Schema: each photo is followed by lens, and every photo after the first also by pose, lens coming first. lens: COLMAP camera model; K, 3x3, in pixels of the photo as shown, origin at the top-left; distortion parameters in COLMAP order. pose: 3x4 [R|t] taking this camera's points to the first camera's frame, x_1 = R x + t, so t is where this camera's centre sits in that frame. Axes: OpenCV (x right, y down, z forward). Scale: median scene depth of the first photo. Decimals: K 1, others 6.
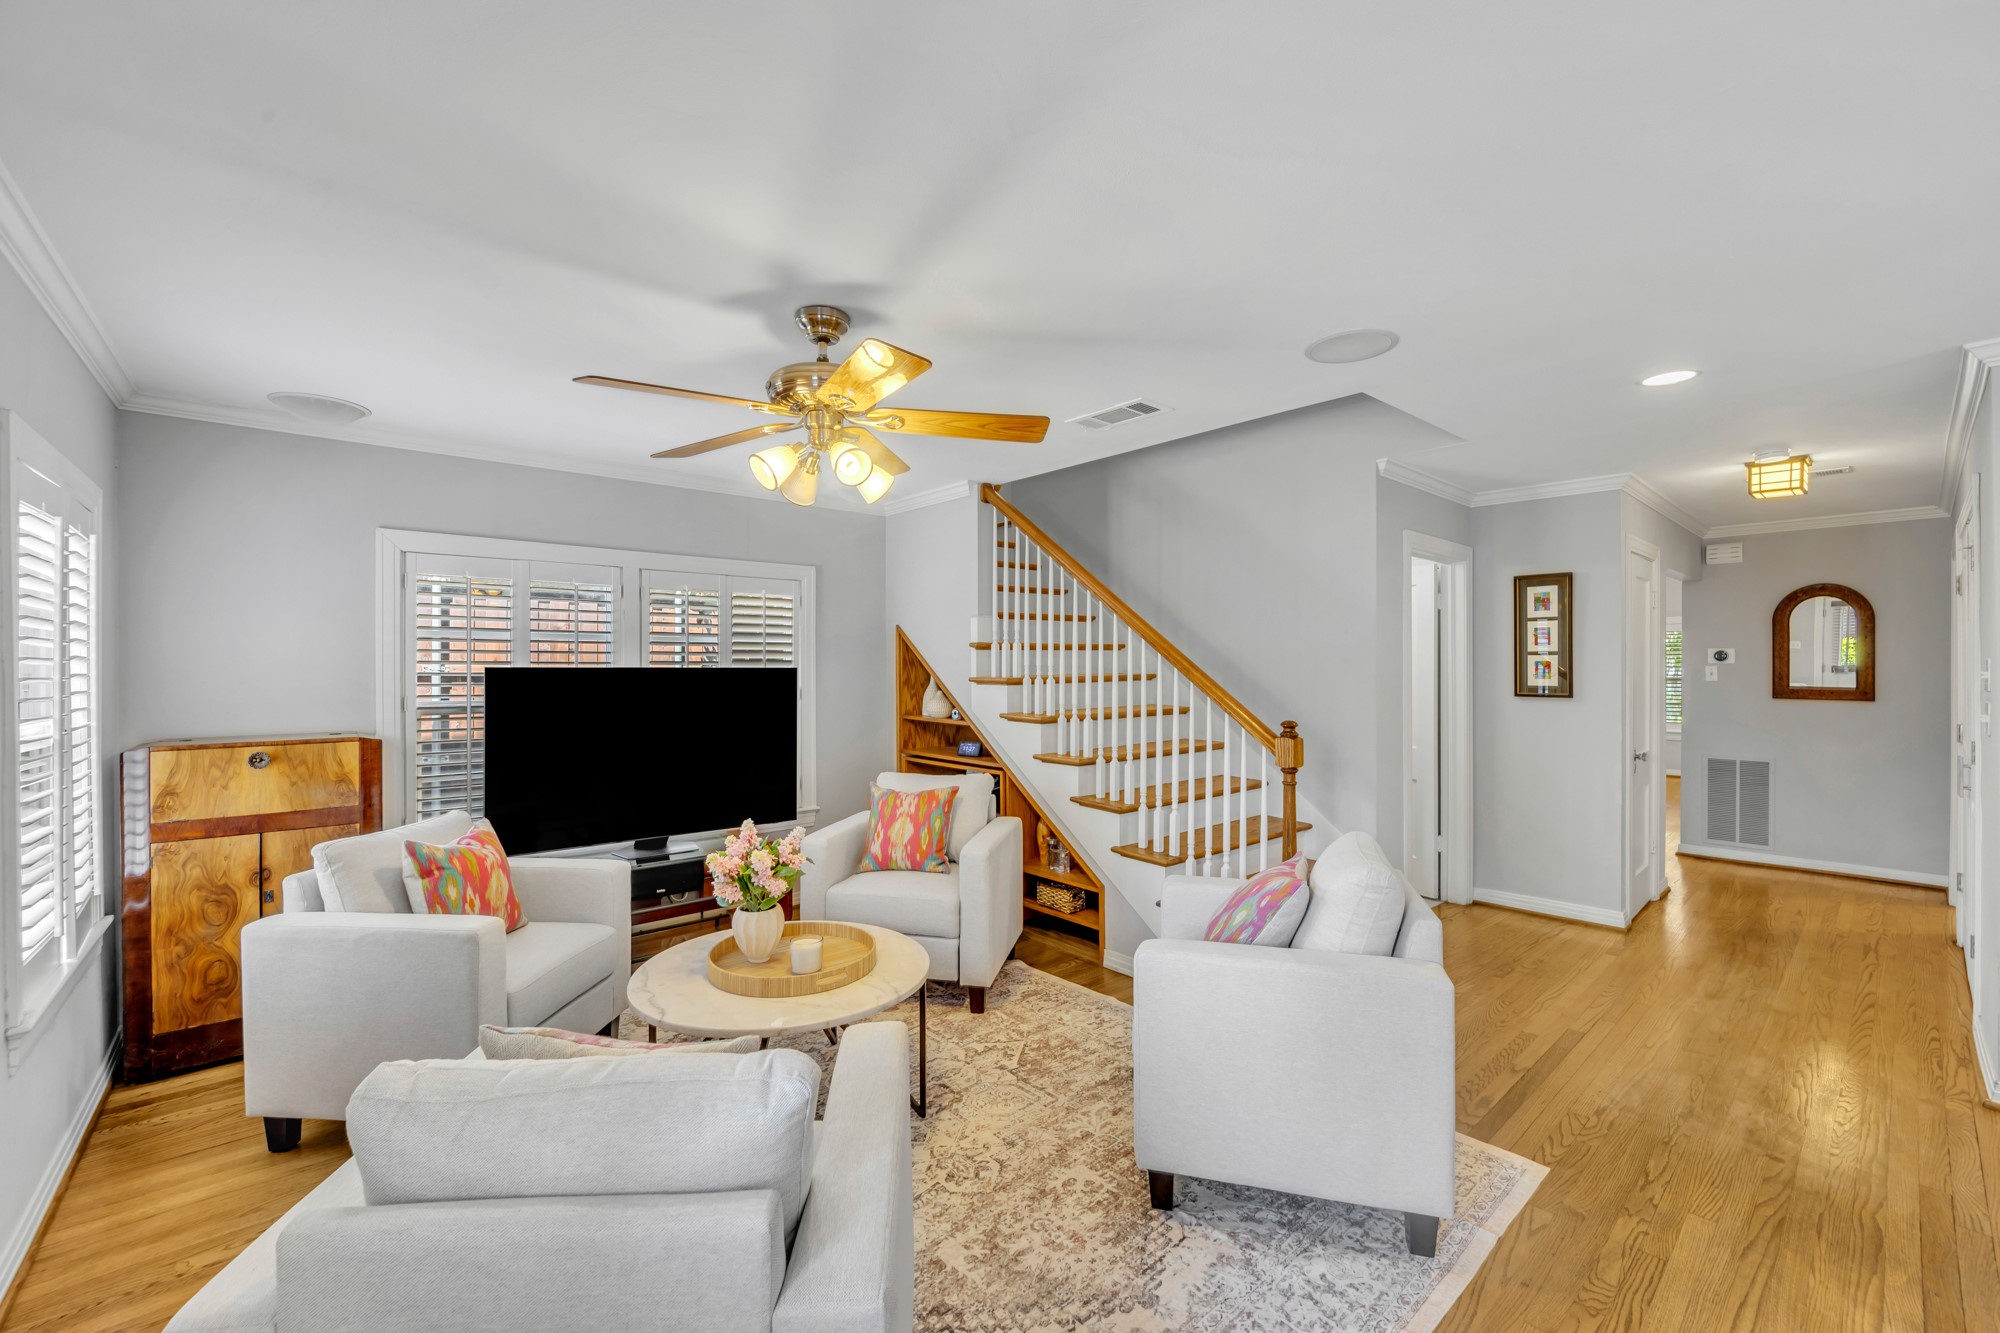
lens RADIAL K [[821.5, 0, 996.3], [0, 821.5, 661.4], [0, 0, 1]] dist [-0.010389, -0.002368]
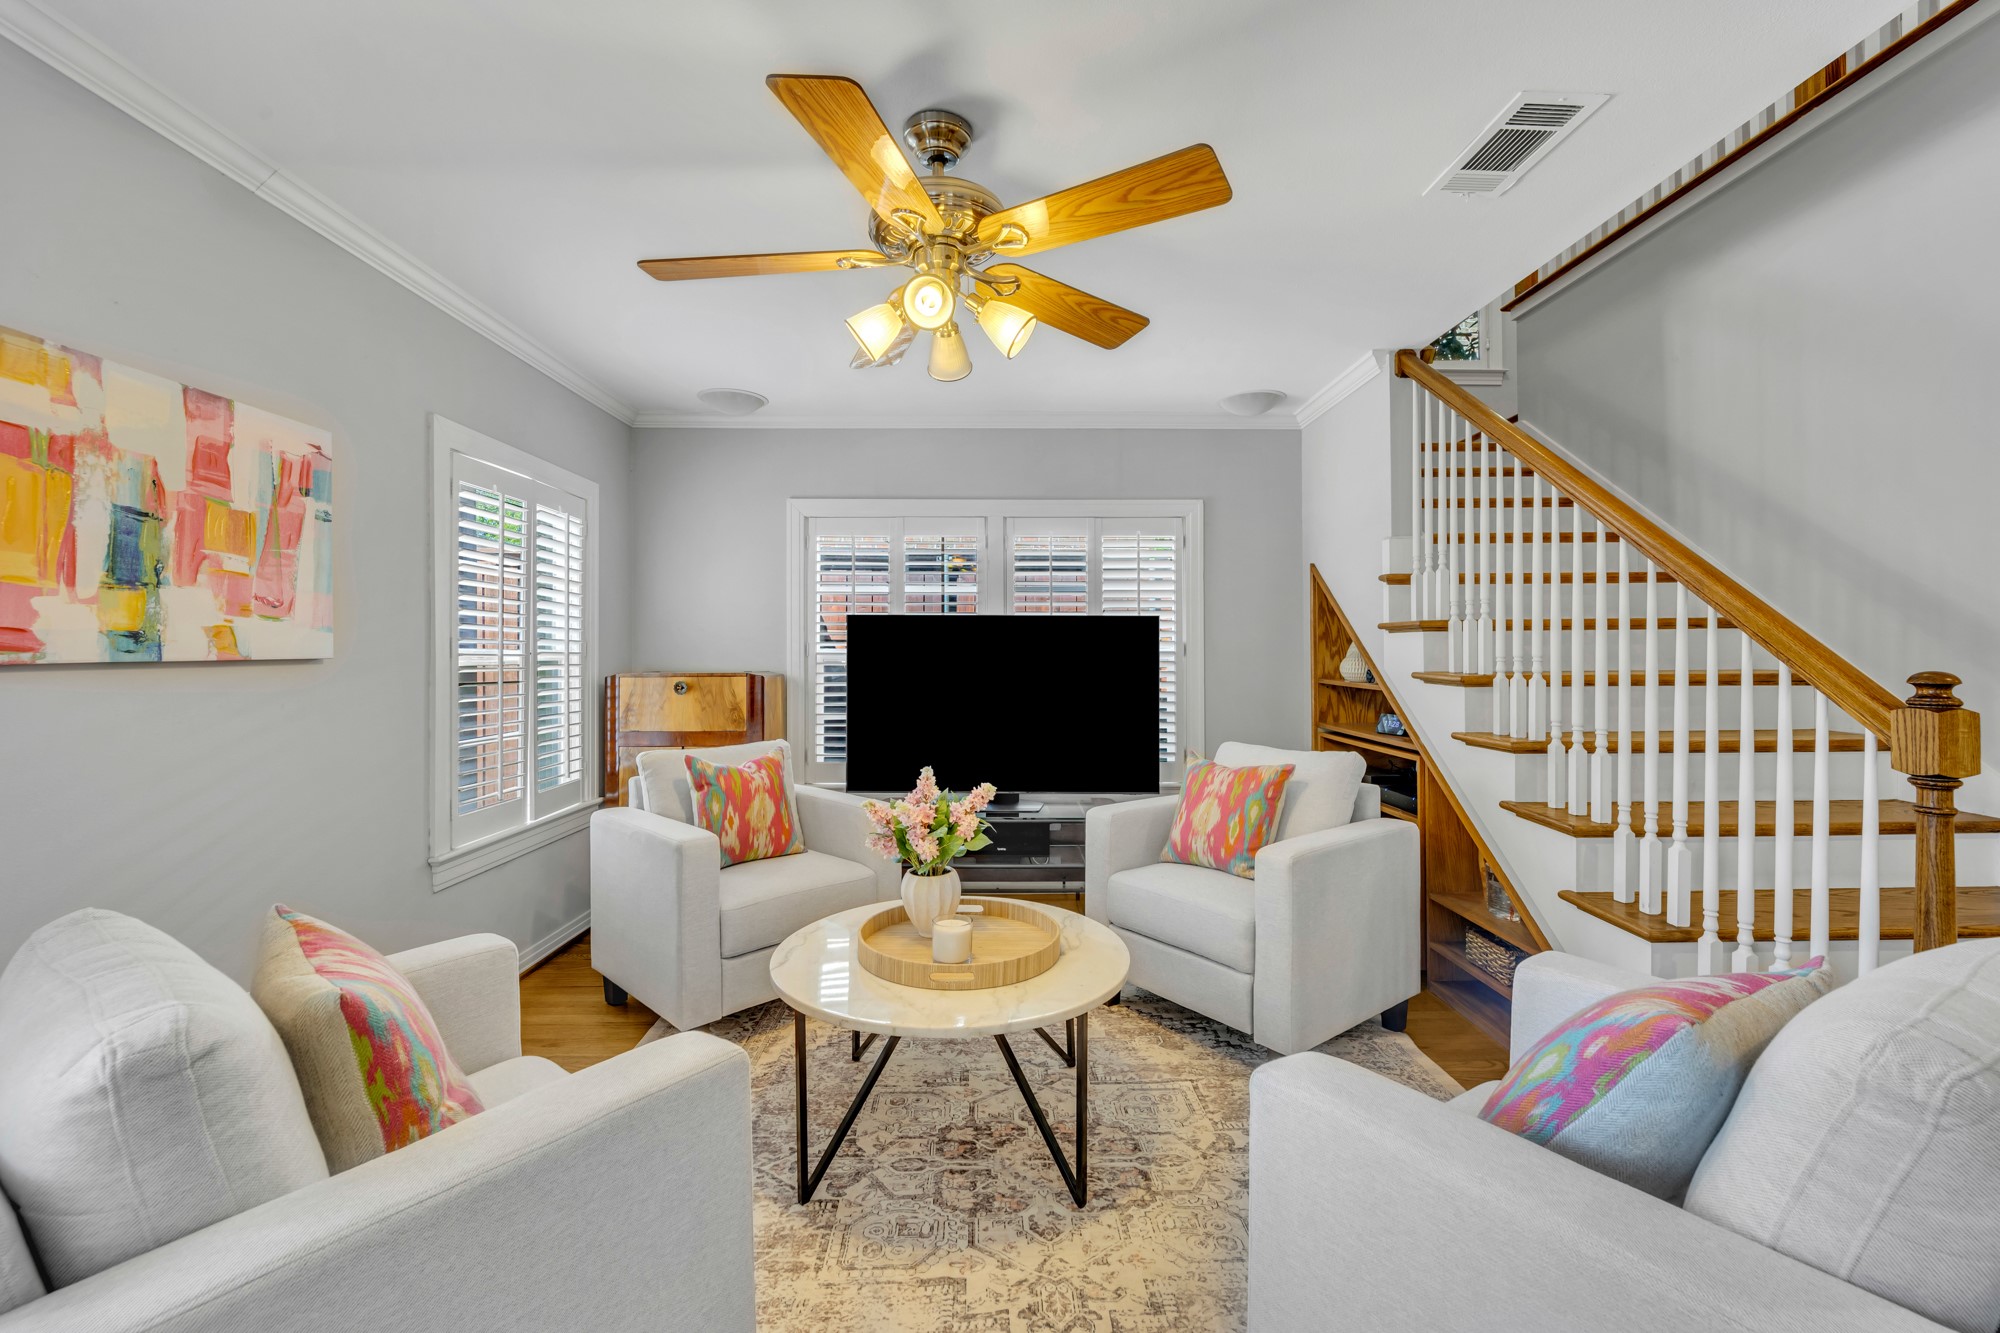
lens RADIAL K [[821.5, 0, 1007.8], [0, 821.5, 648.1], [0, 0, 1]] dist [-0.010389, -0.002368]
pose [[0.758282, -0.004298, -0.651912, 0.240287], [0.001152, 0.999986, -0.005253, 0.056501], [0.651925, 0.003232, 0.758276, 0.309532]]
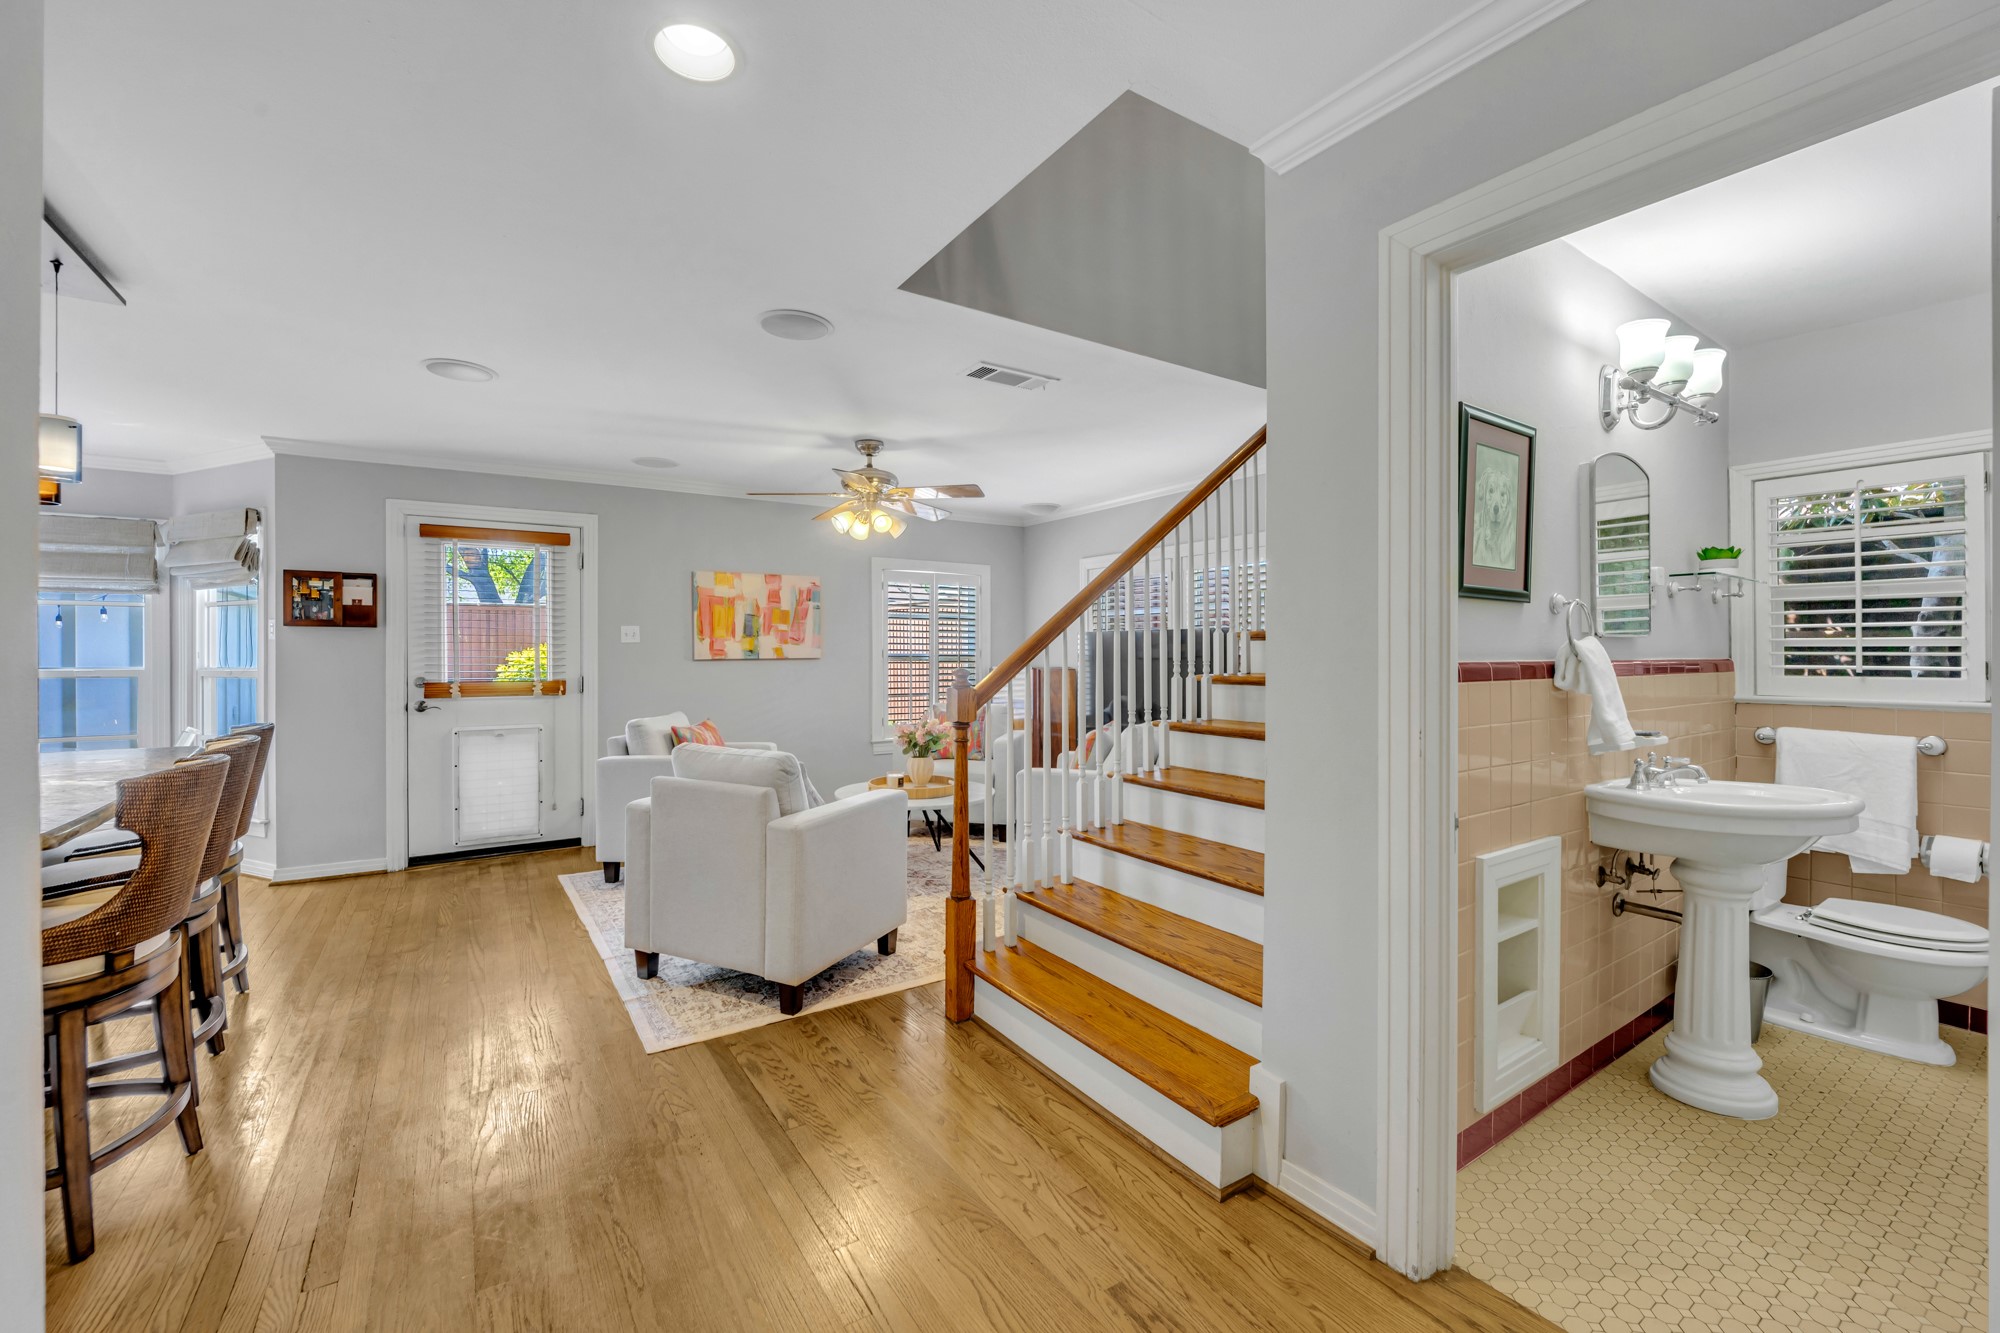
lens RADIAL K [[821.5, 0, 1011.3], [0, 821.5, 662.0], [0, 0, 1]] dist [-0.010389, -0.002368]
pose [[-0.124339, 0.007748, -0.992209, 1.110044], [-0.000585, 0.999969, 0.007882, 0.054808], [0.992240, 0.001560, -0.124331, 1.053076]]
